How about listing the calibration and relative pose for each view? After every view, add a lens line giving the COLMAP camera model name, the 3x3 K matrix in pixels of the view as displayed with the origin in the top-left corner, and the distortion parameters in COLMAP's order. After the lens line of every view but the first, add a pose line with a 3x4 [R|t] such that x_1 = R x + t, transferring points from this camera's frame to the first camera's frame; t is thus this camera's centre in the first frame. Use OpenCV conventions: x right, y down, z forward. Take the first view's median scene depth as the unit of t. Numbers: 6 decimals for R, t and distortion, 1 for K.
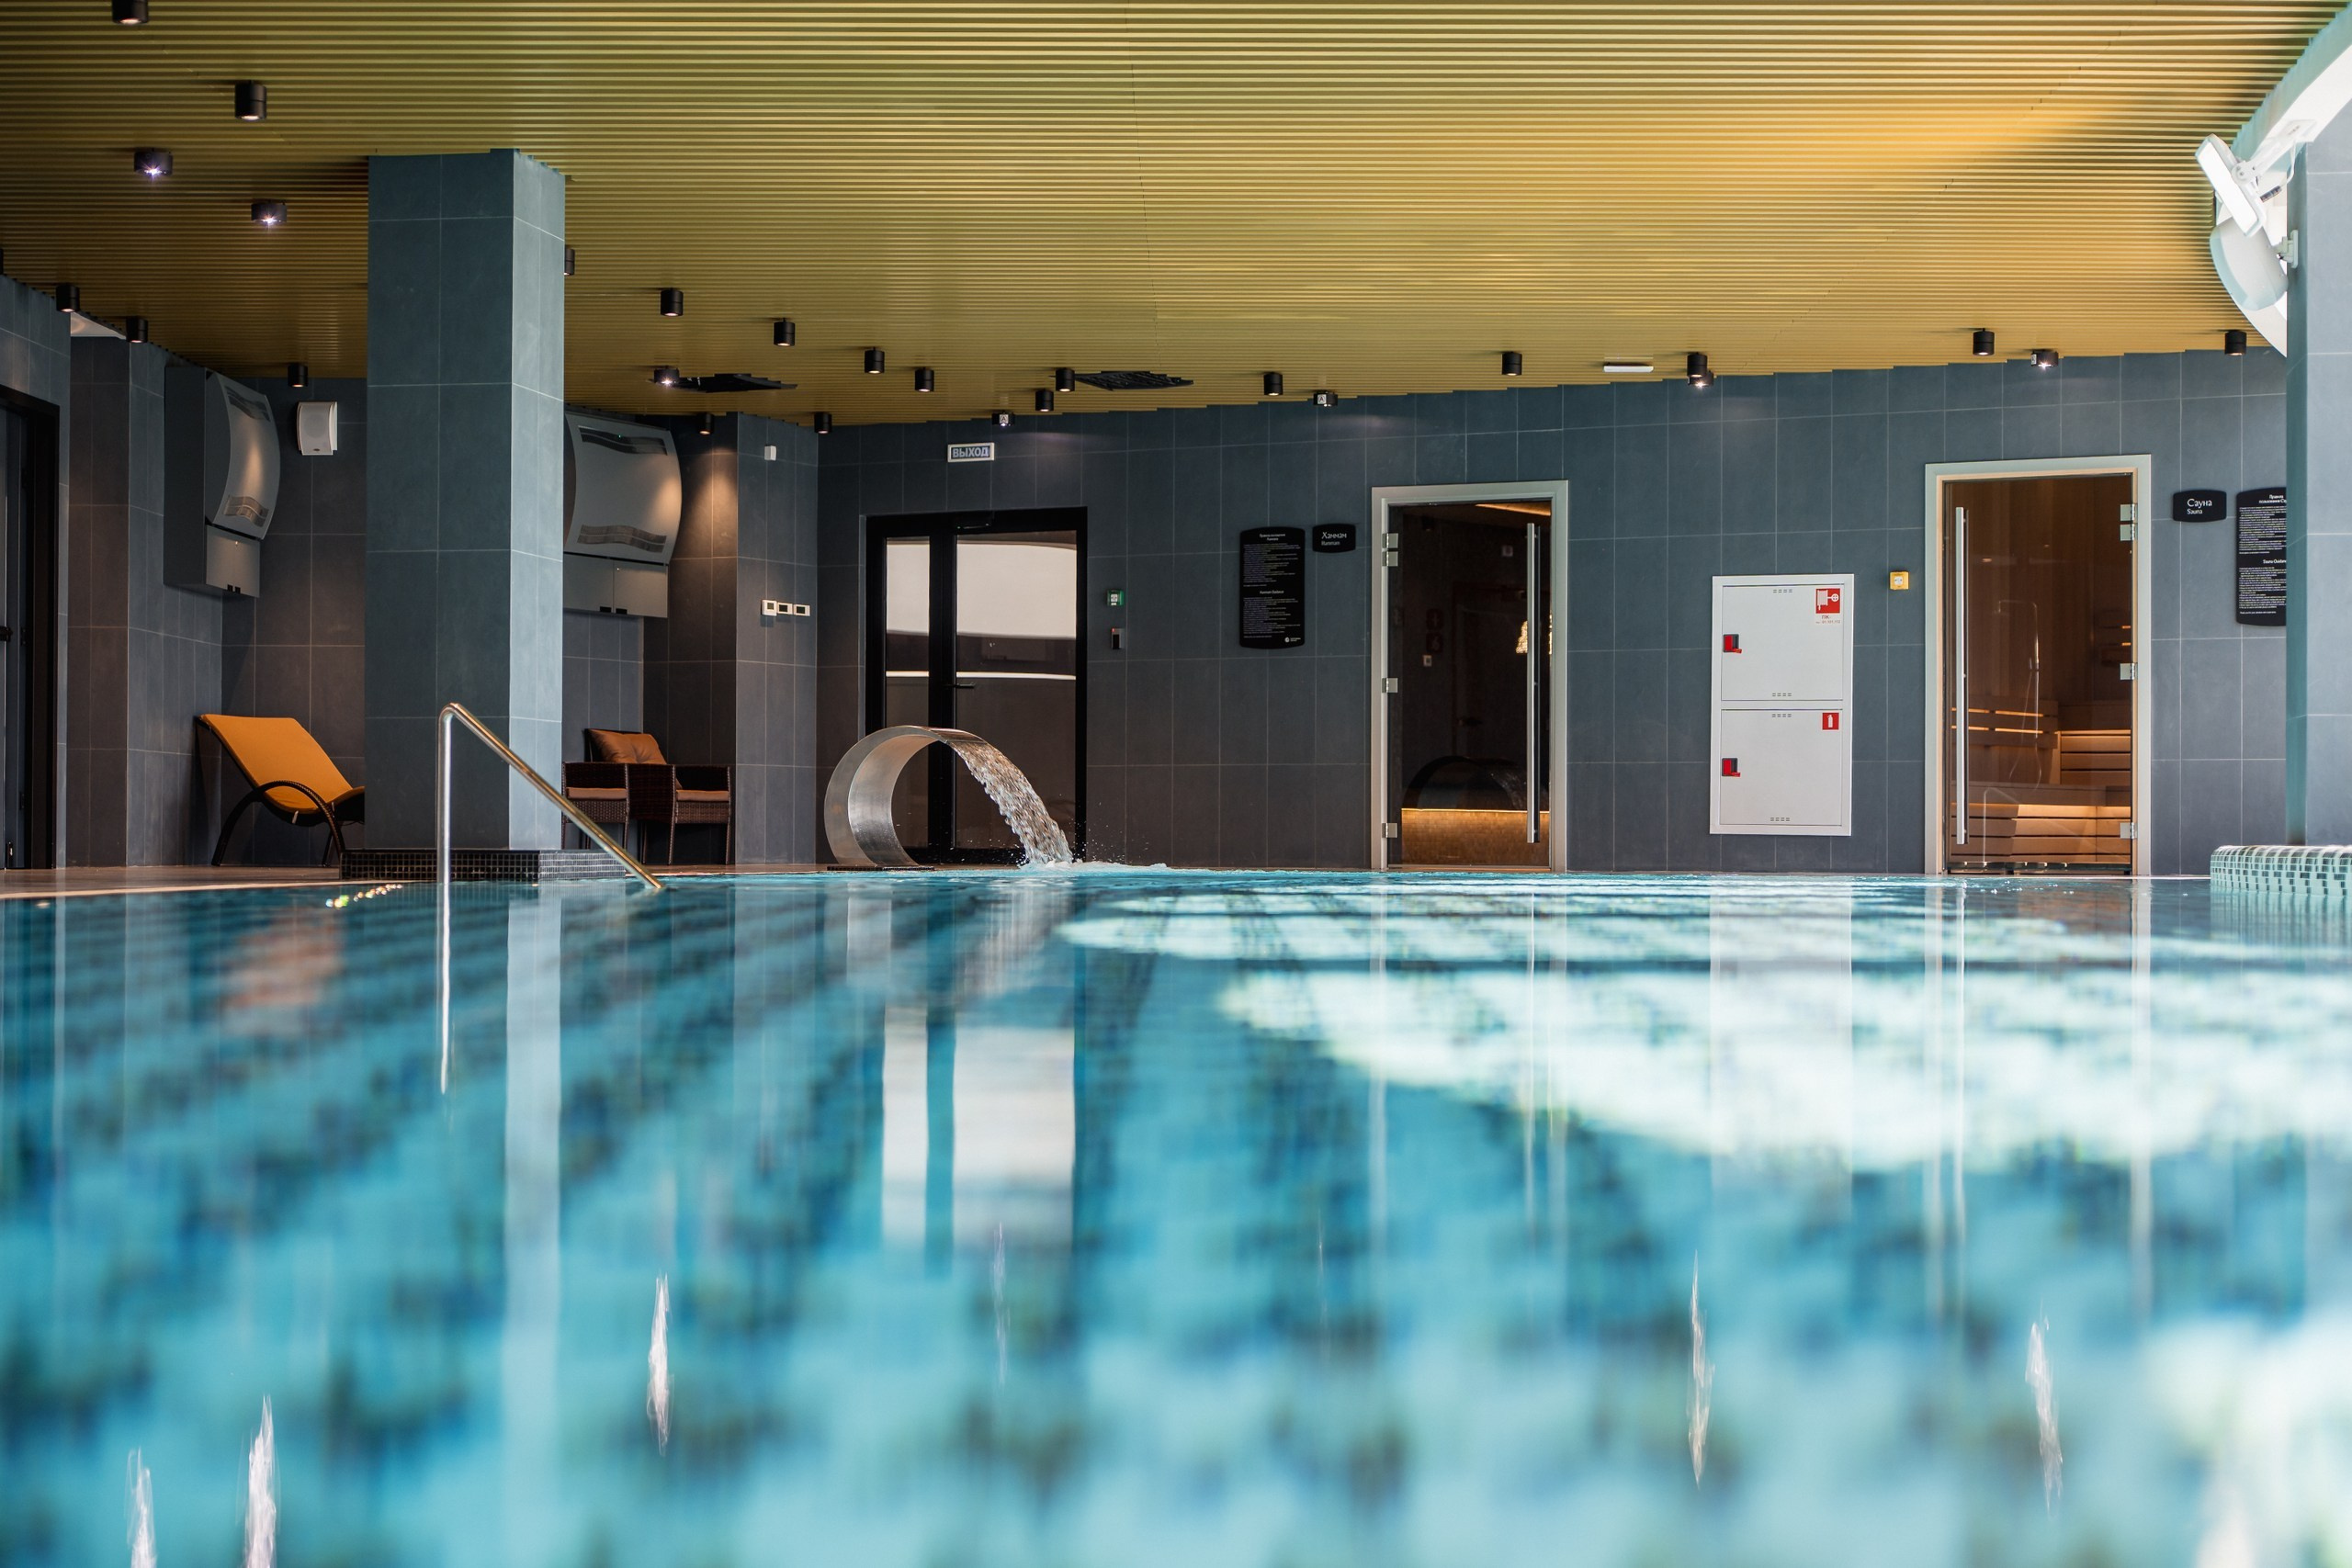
lens RADIAL K [[3855.3, 0, 1190.7], [0, 3855.3, 758.8], [0, 0, 1]] dist [0.002009, 0.000000]
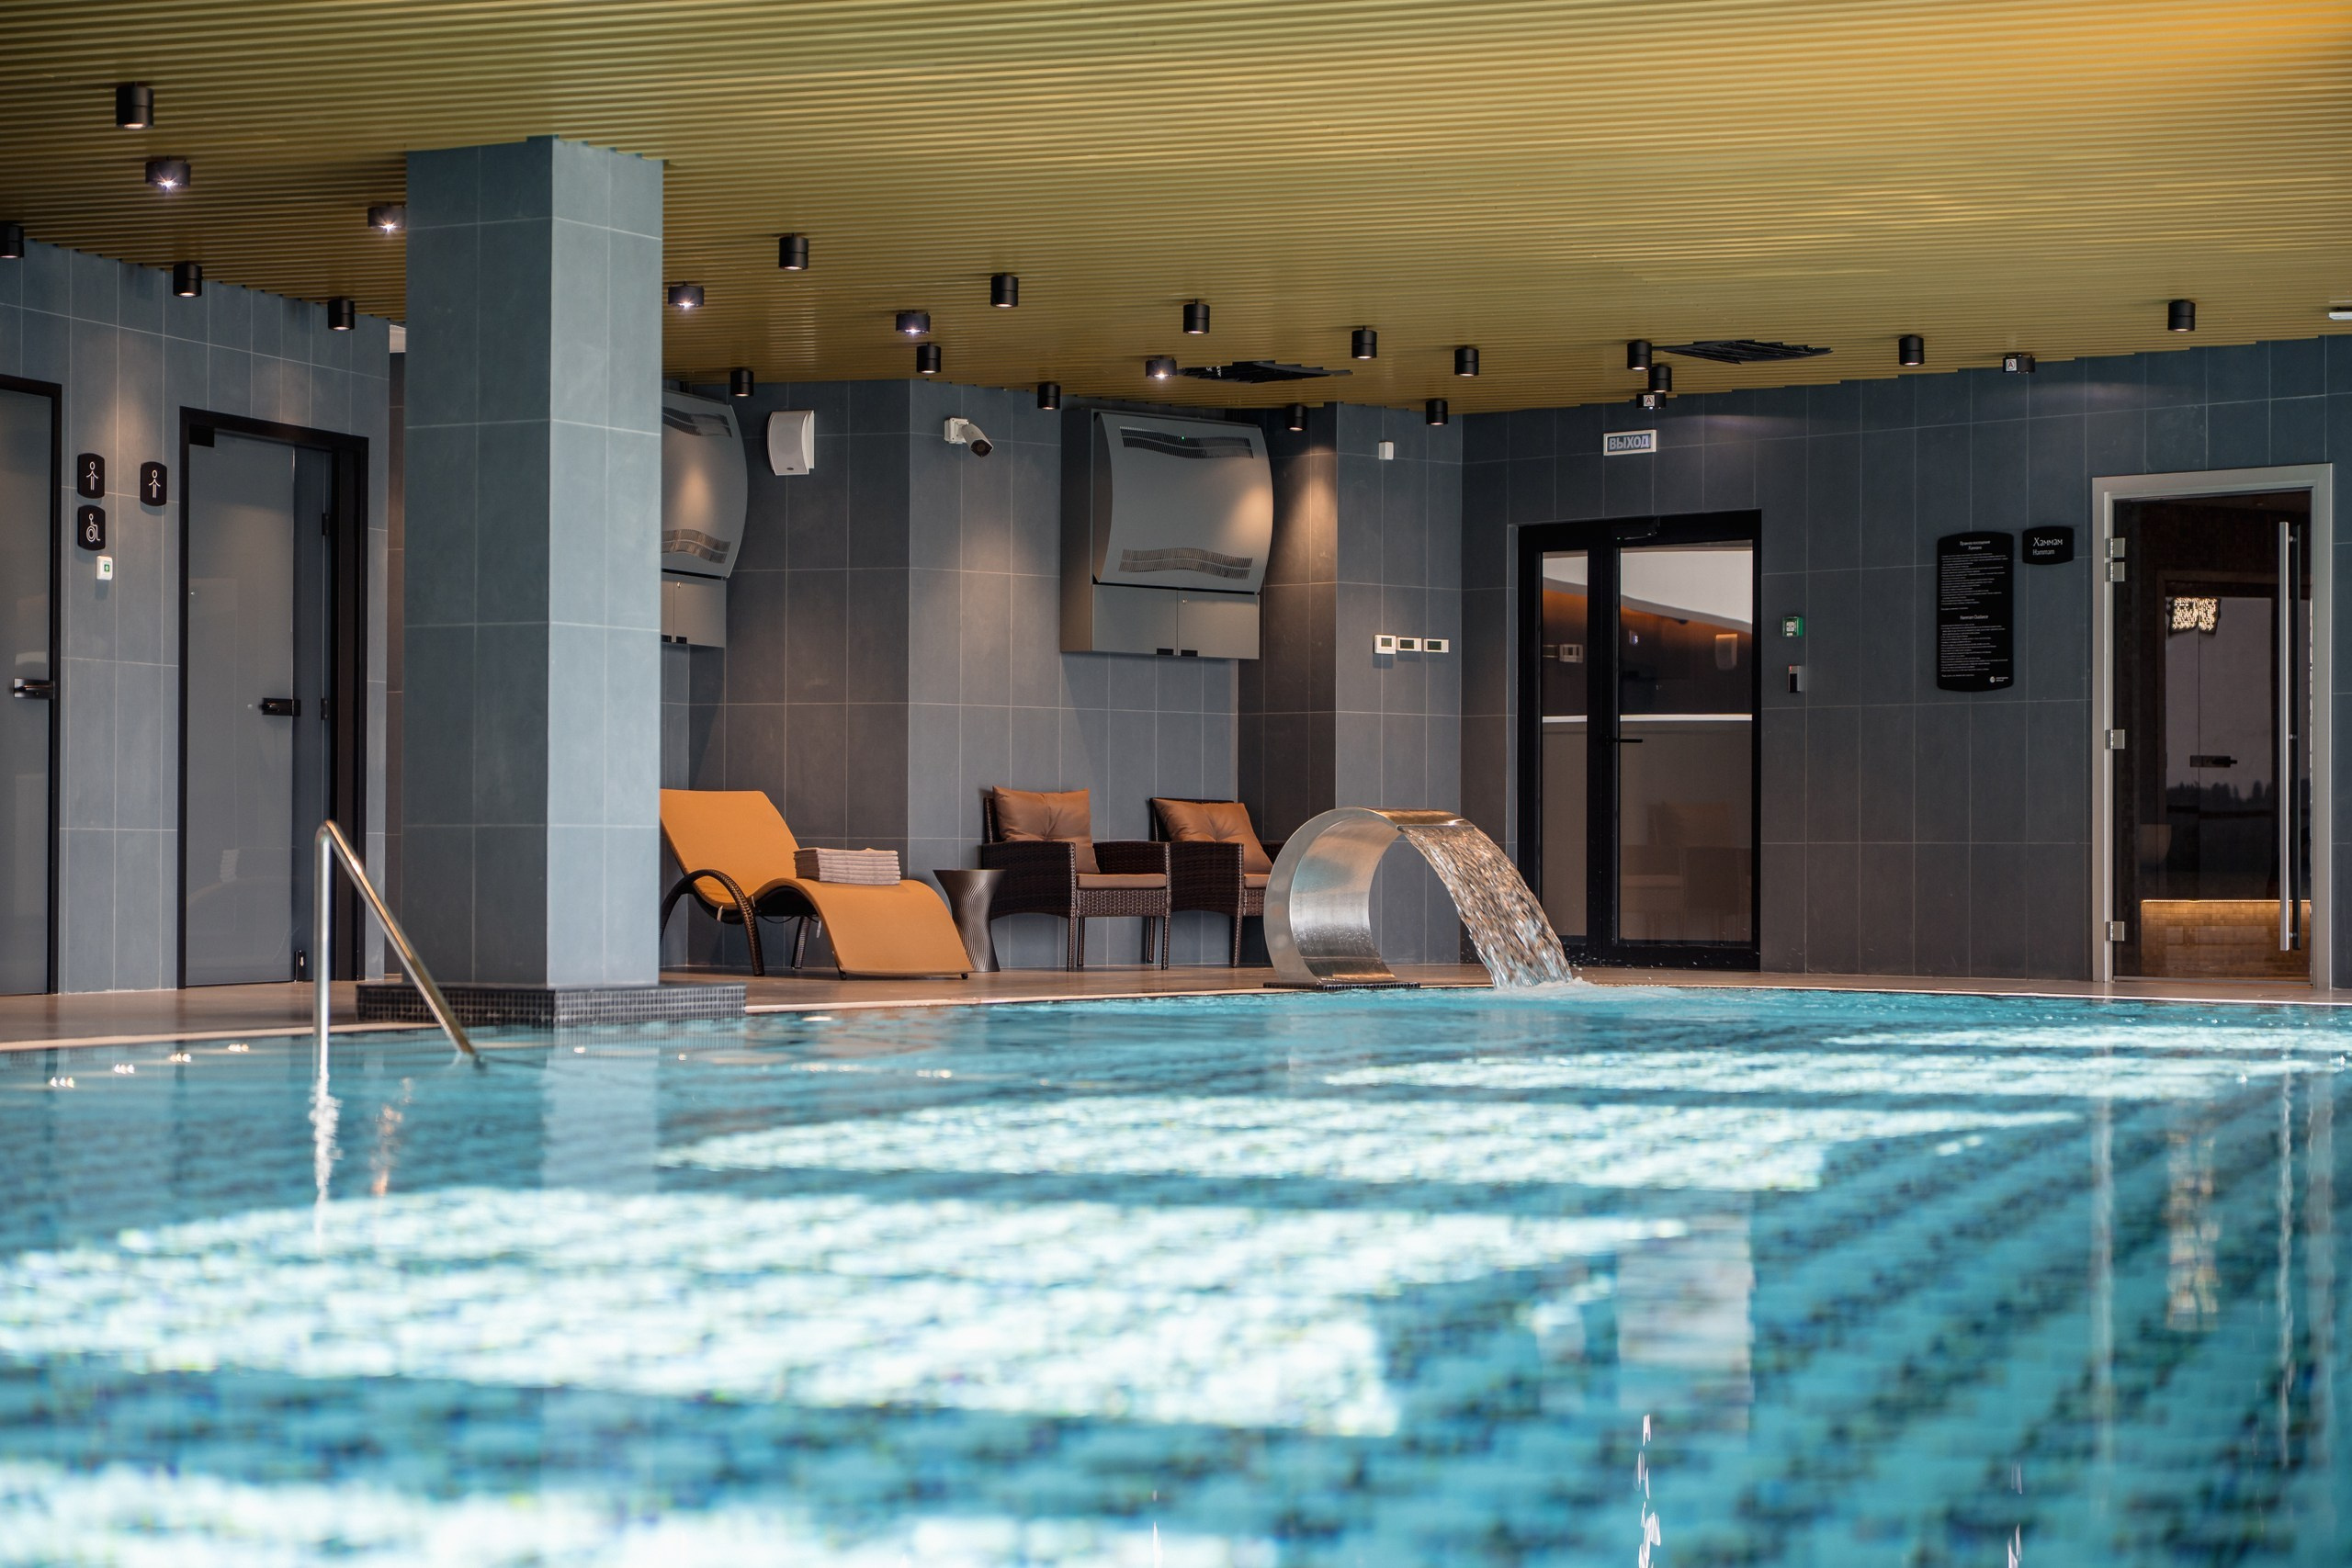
lens RADIAL K [[4784.7, 0, 1178.1], [0, 4784.7, 782.3], [0, 0, 1]] dist [0.028779, 0.000000]
pose [[0.942951, -0.005478, -0.332887, 0.191270], [0.006712, 0.999974, 0.002557, -0.014133], [0.332864, -0.004645, 0.942963, 0.051112]]
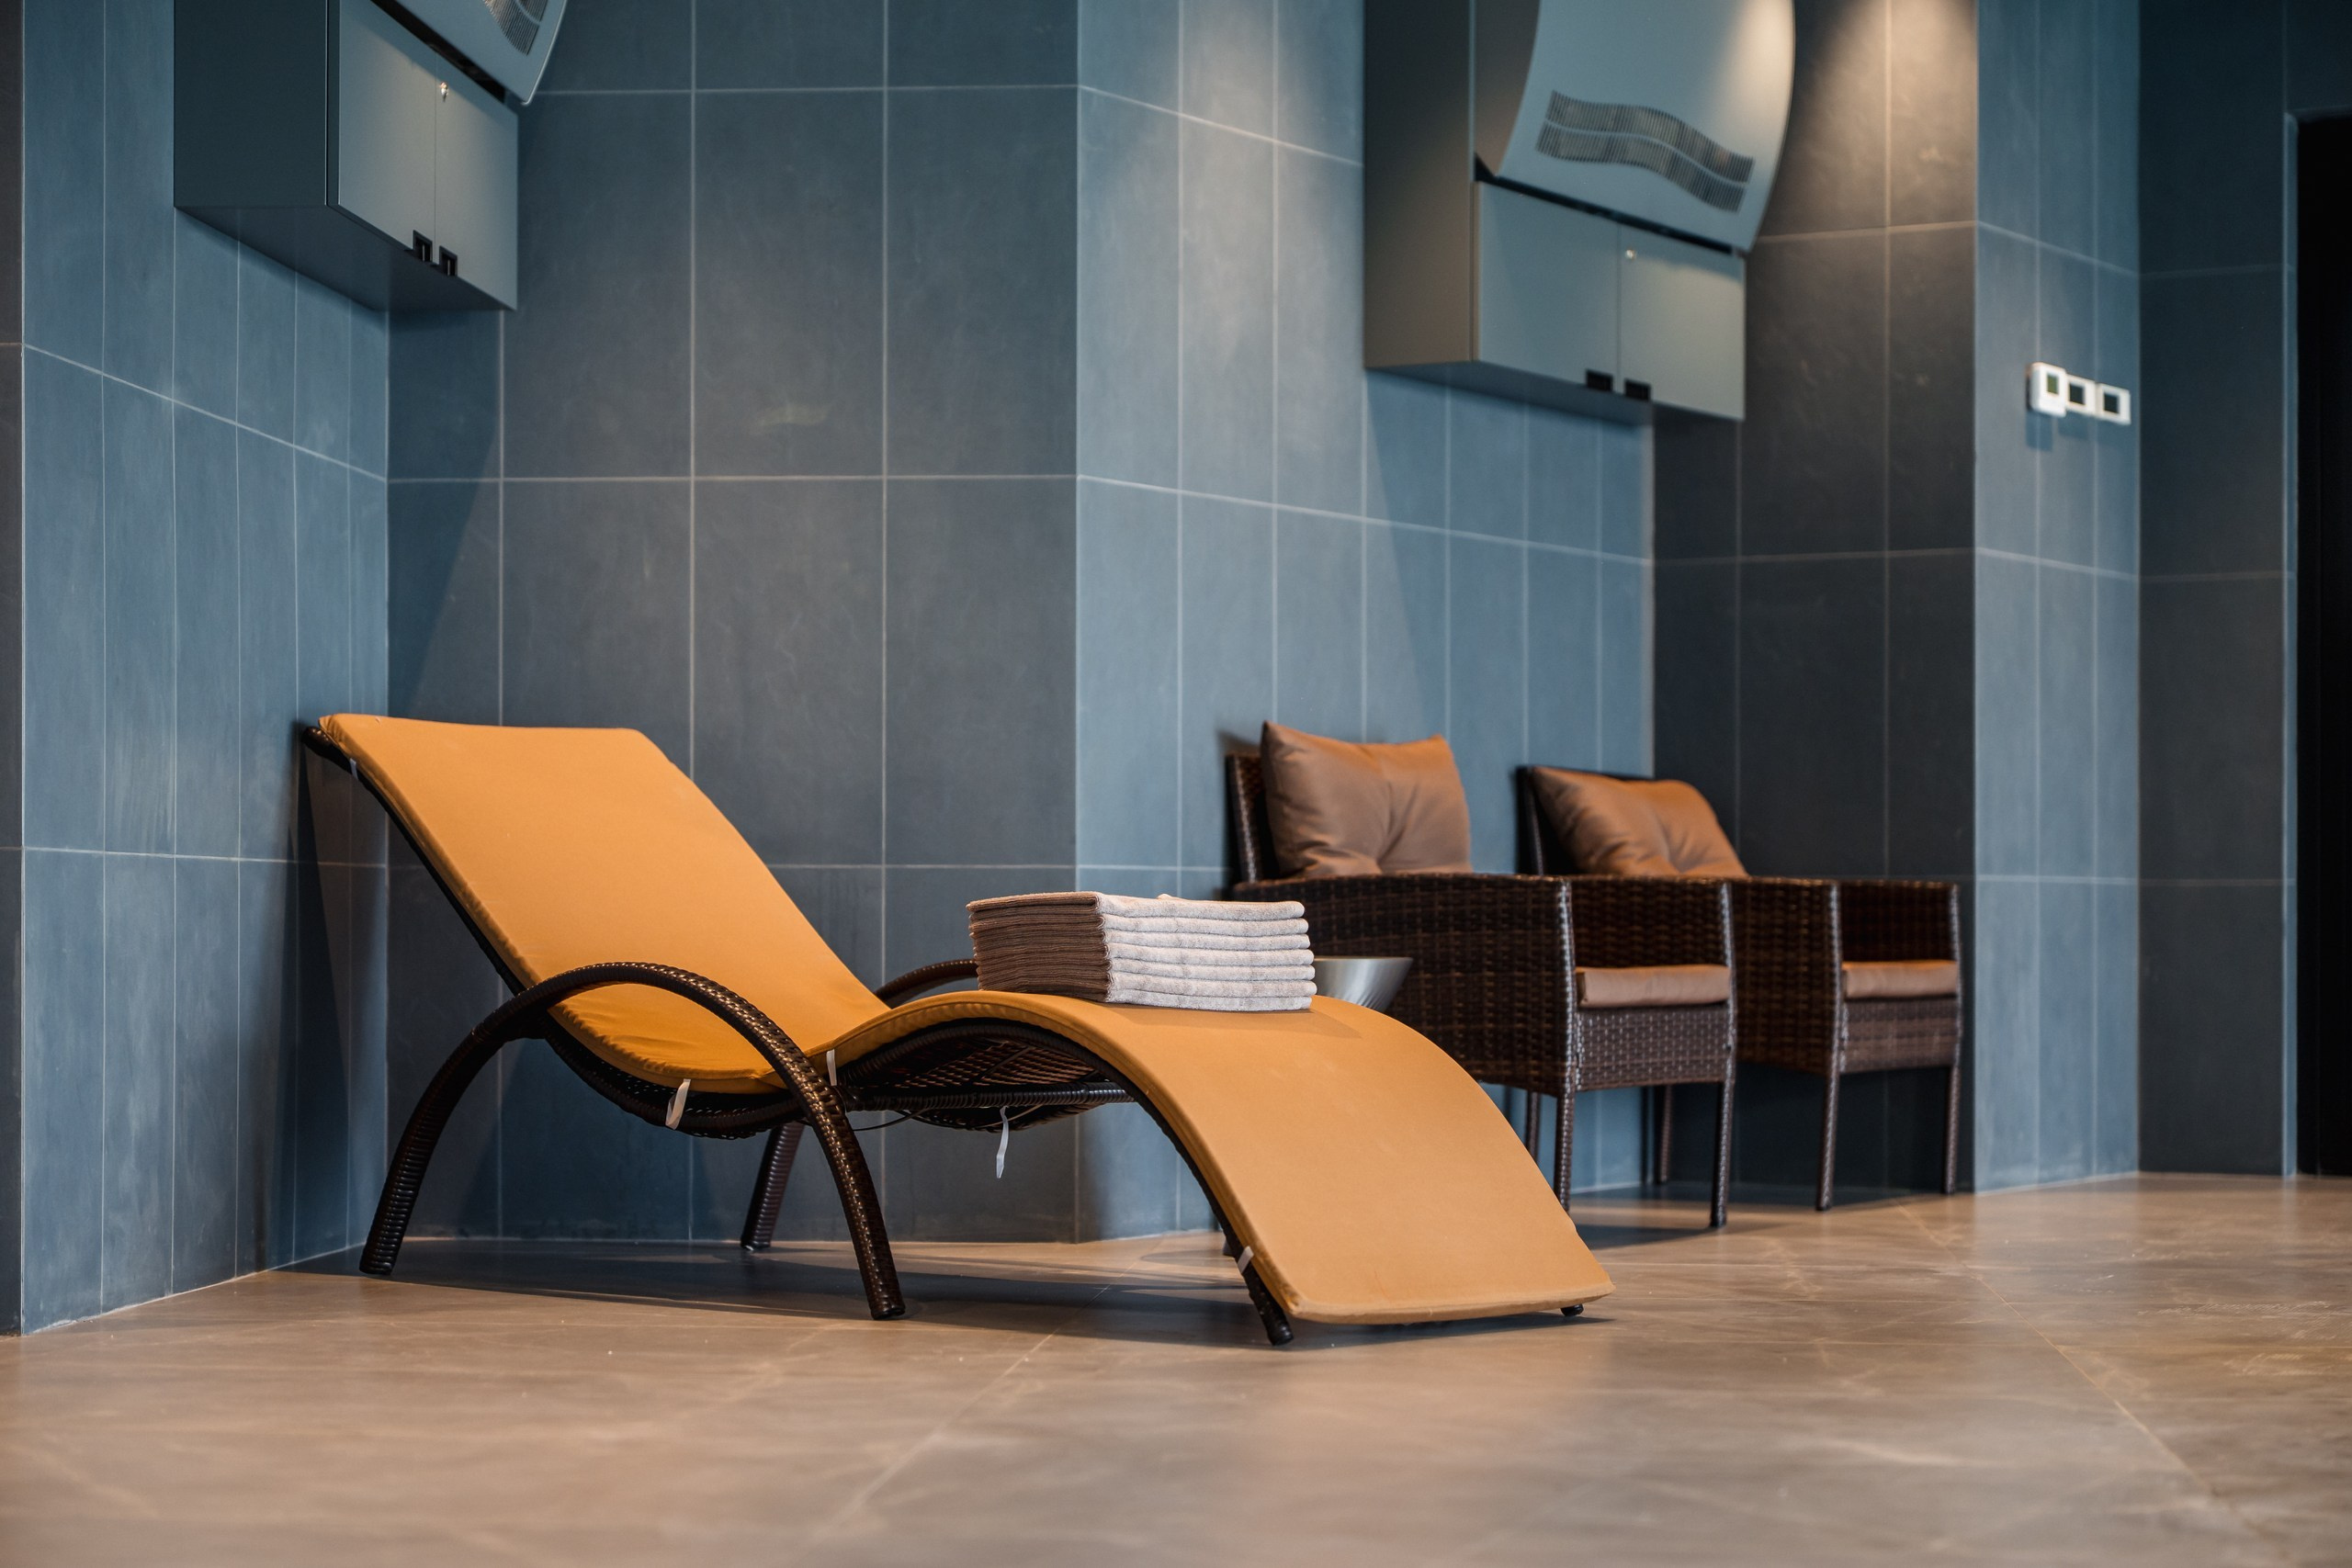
lens RADIAL K [[4784.7, 0, 1169.0], [0, 4784.7, 807.7], [0, 0, 1]] dist [0.028779, 0.000000]
pose [[0.997419, -0.001994, -0.071767, -0.162791], [0.001914, 0.999997, -0.001192, -0.004100], [0.071769, 0.001052, 0.997421, 0.629252]]
